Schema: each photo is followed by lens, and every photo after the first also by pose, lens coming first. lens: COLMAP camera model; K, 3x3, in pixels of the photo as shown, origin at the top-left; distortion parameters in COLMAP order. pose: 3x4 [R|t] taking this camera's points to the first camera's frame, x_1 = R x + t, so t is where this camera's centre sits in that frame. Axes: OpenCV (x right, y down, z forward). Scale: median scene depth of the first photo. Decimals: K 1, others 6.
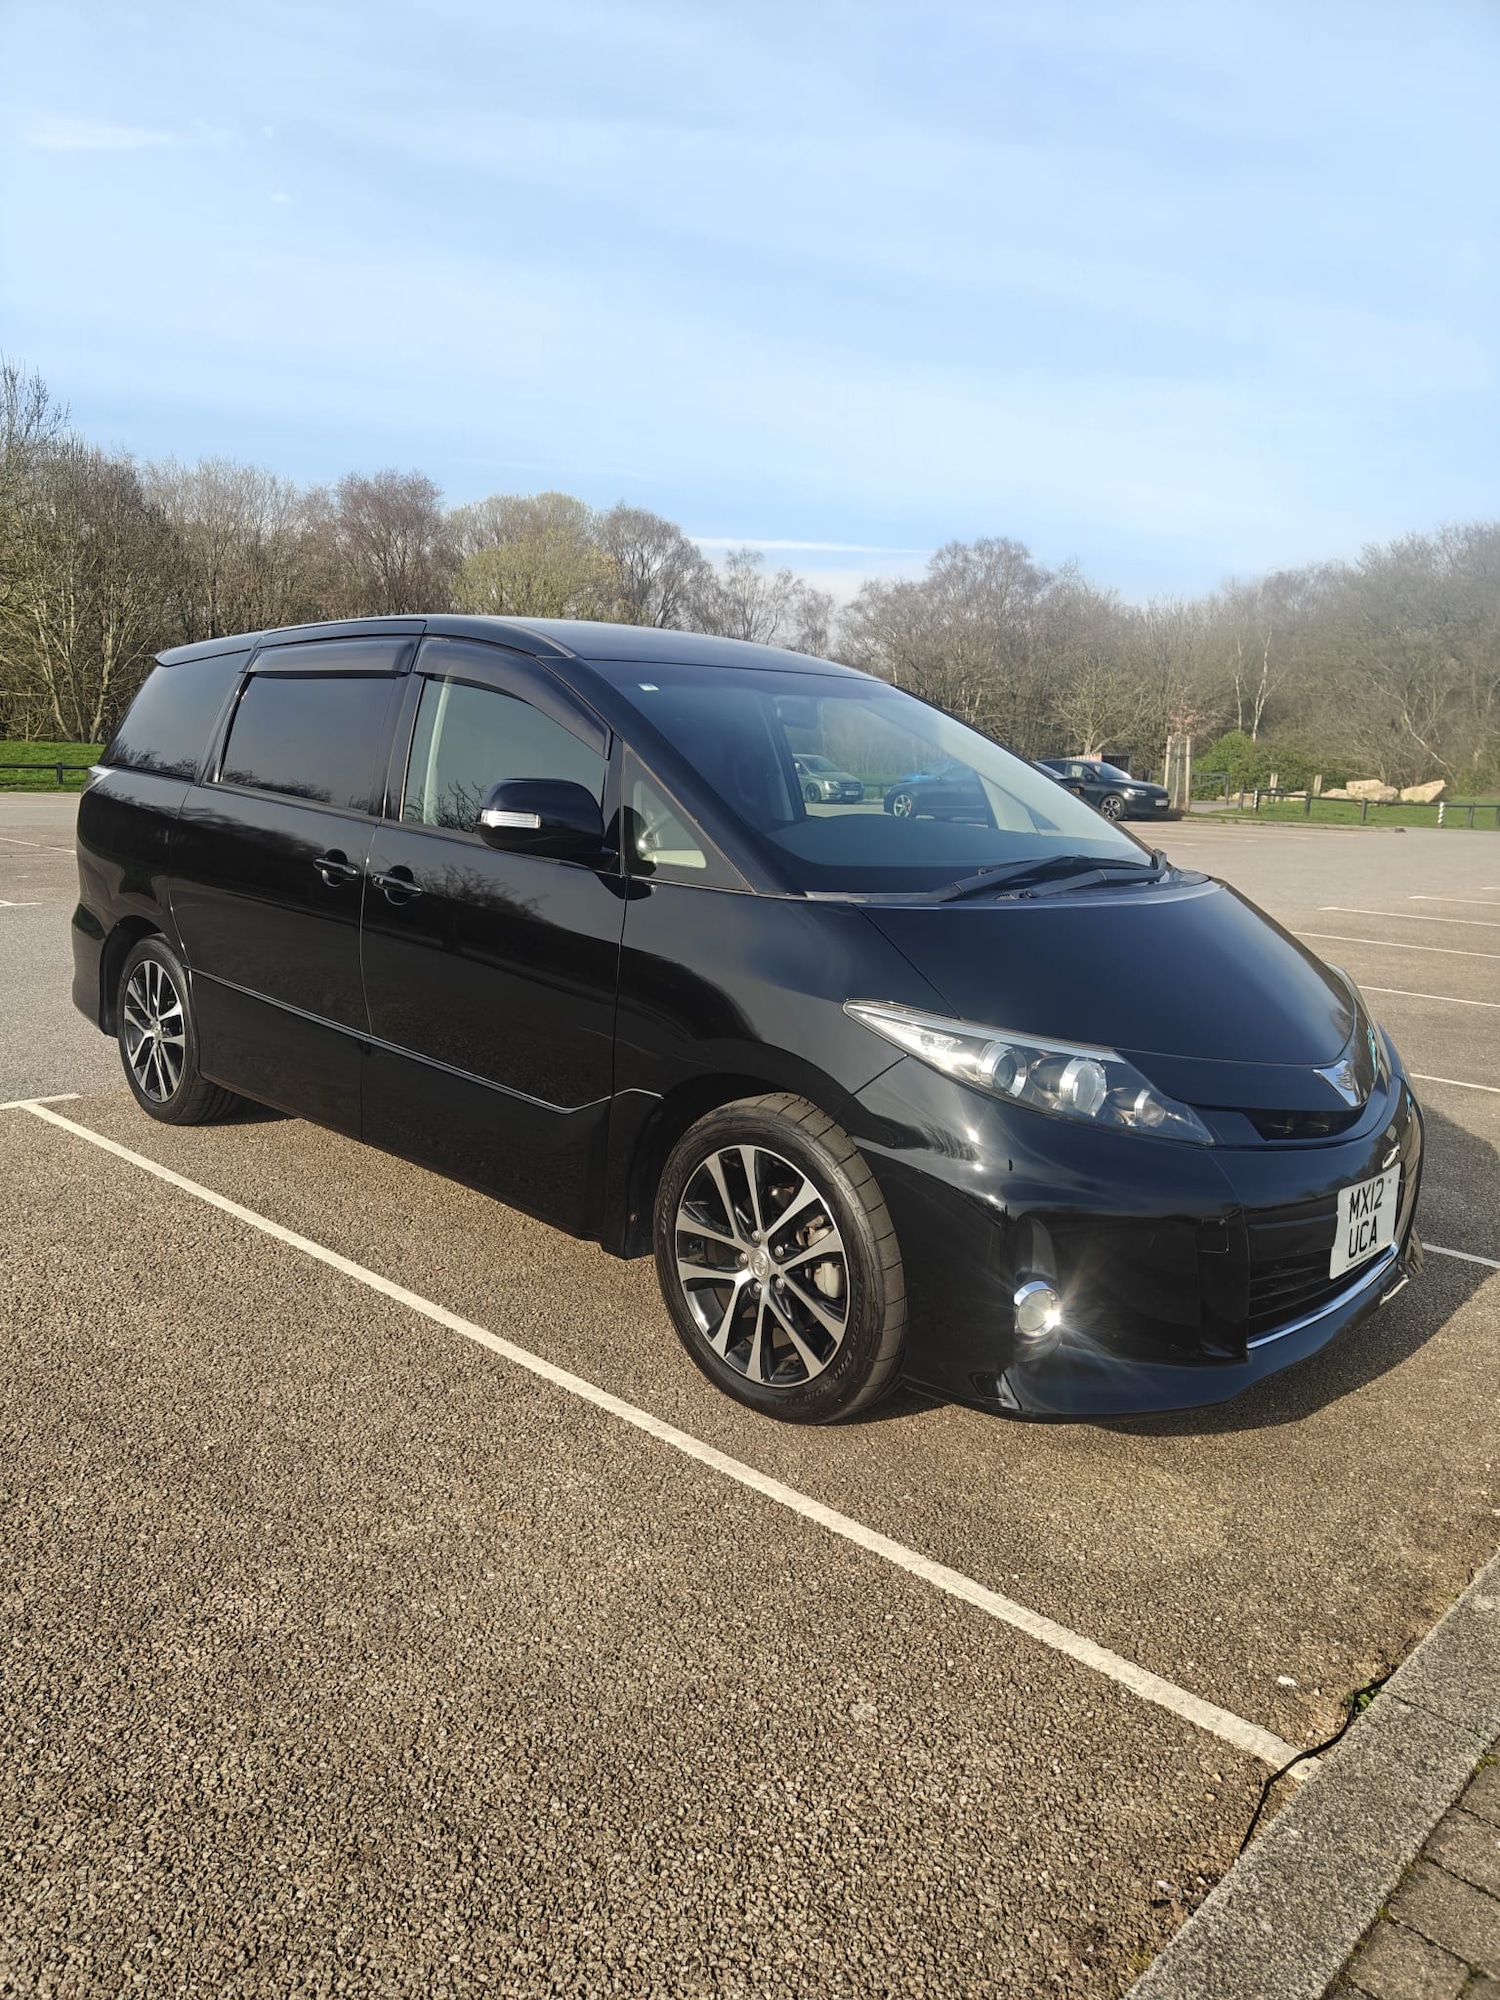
lens RADIAL K [[1477.6, 0, 697.2], [0, 1477.6, 974.2], [0, 0, 1]] dist [0.010847, -0.004785]
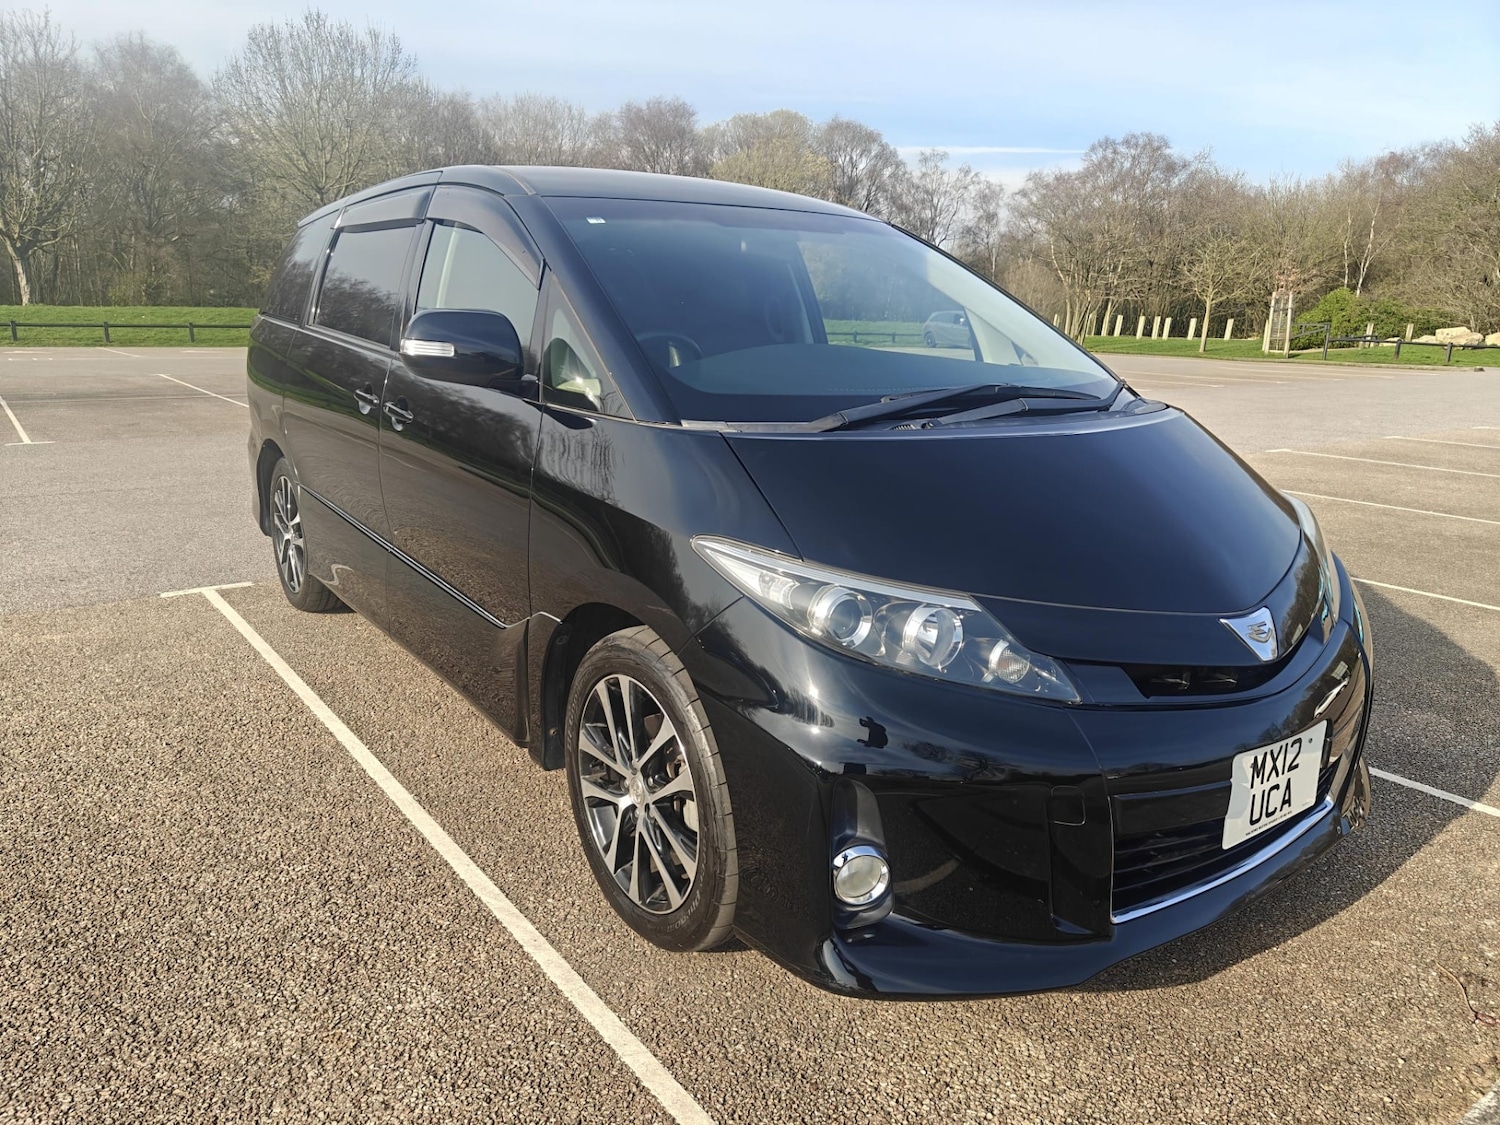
lens RADIAL K [[1071.1, 0, 750.0], [0, 1071.1, 562.5], [0, 0, 1]] dist [0.013664, -0.001333]
pose [[0.987014, 0.024567, -0.158747, 0.157864], [-0.012537, 0.997003, 0.076342, -0.011584], [0.160146, -0.073360, 0.984363, 0.205564]]
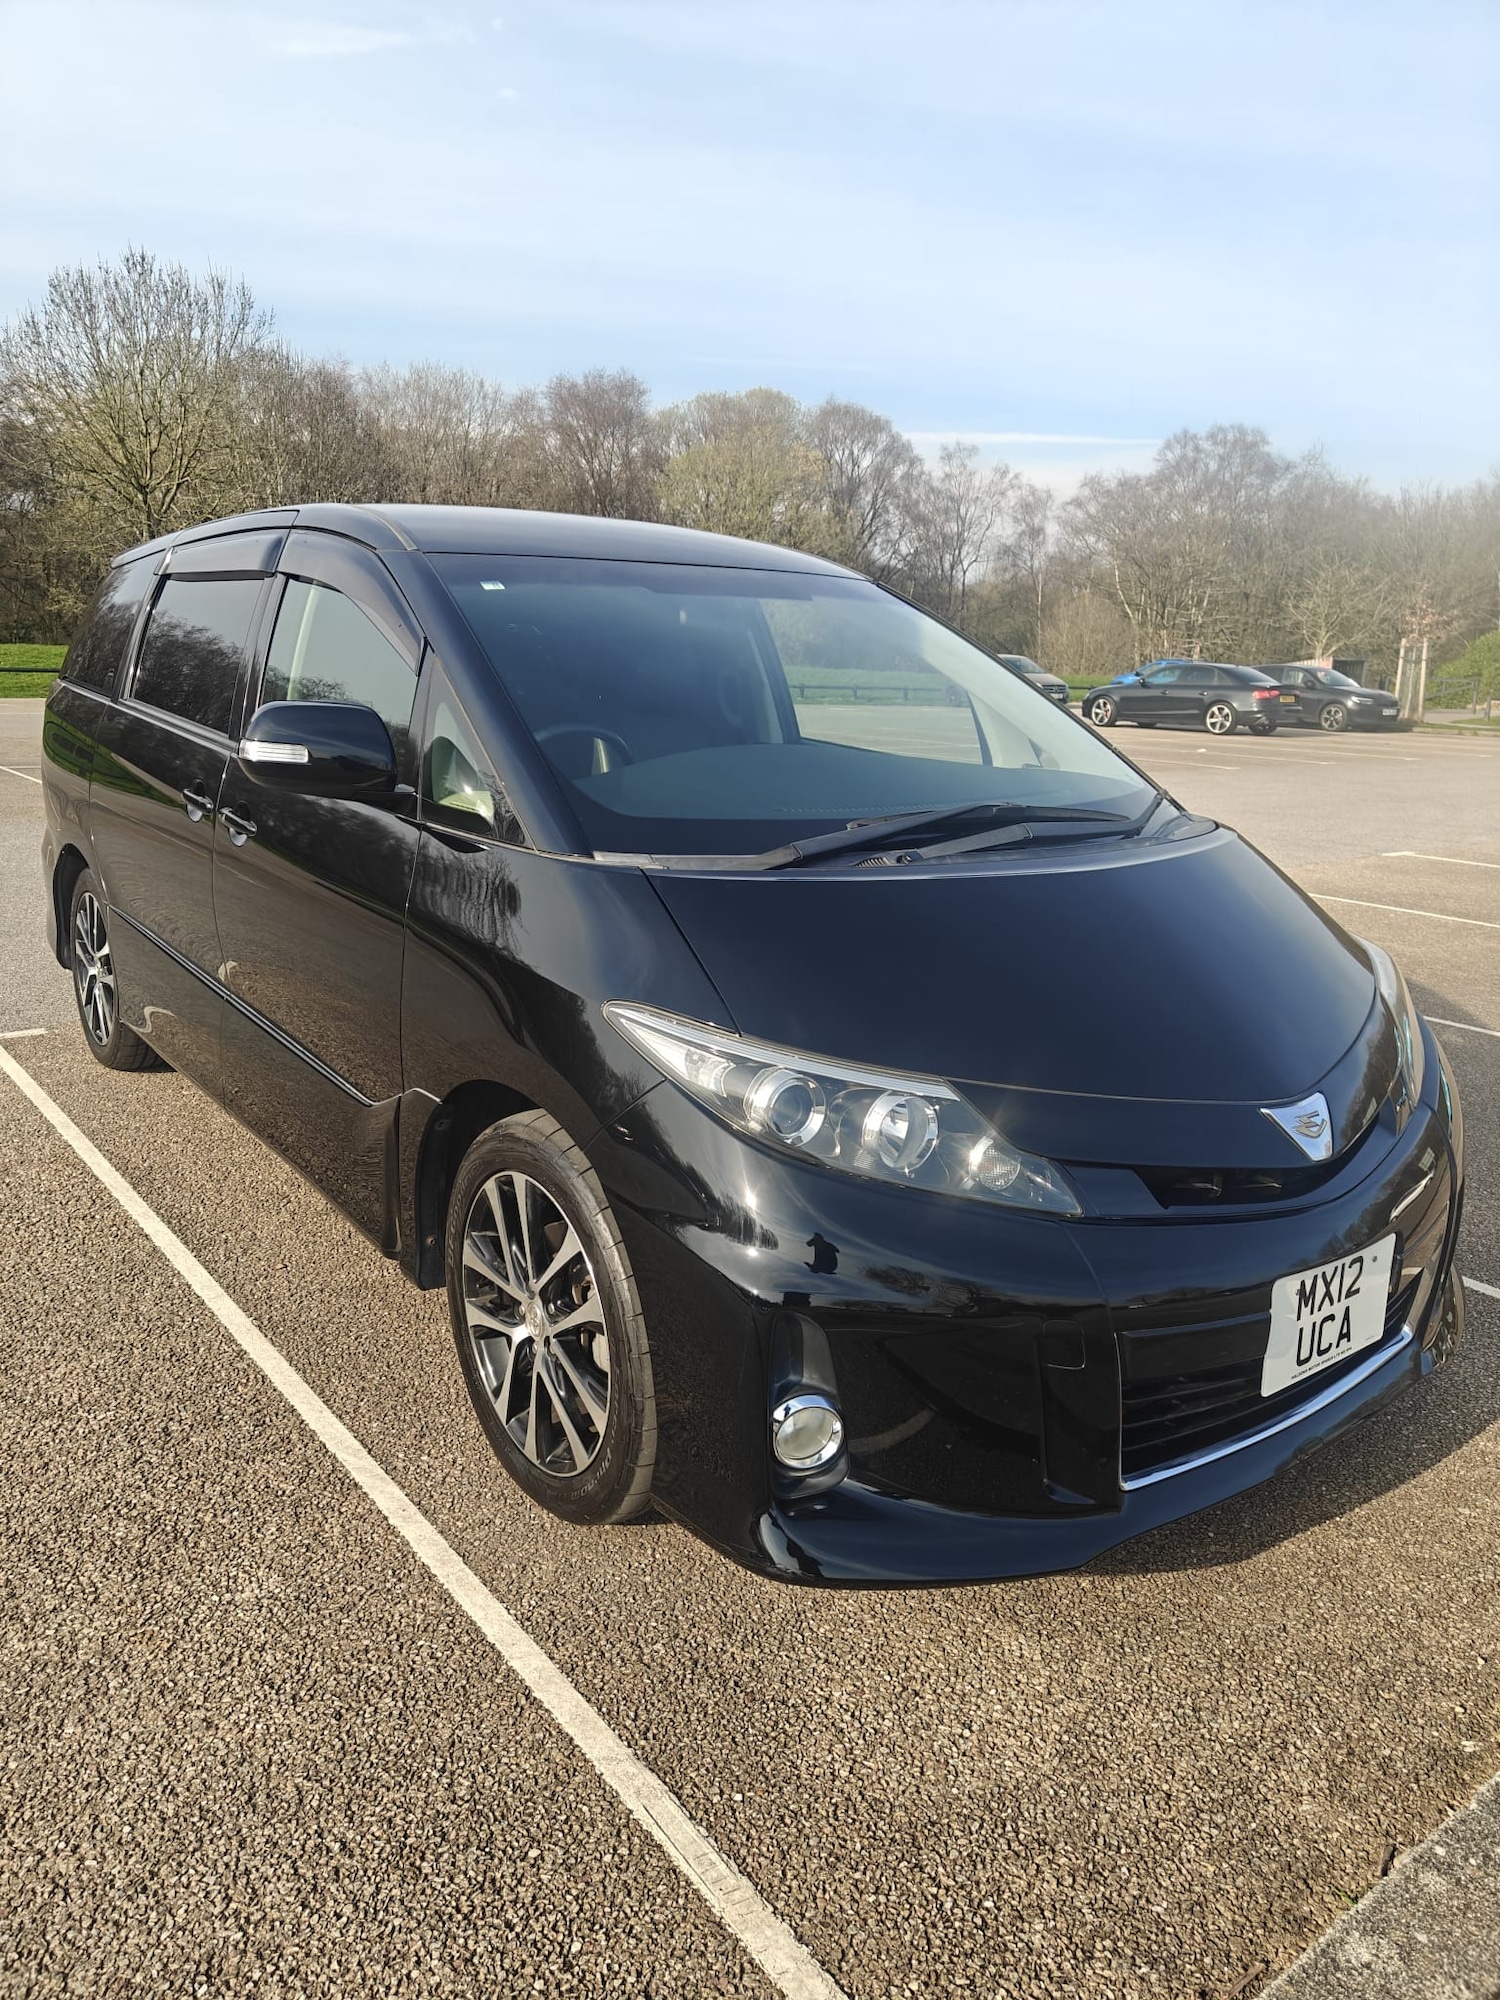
lens RADIAL K [[1437.8, 0, 746.1], [0, 1437.8, 965.2], [0, 0, 1]] dist [0.010577, 0.002541]
pose [[0.989606, 0.027798, -0.141092, 0.176957], [-0.018882, 0.997762, 0.064140, -0.031910], [0.142559, -0.060810, 0.987916, 0.177847]]
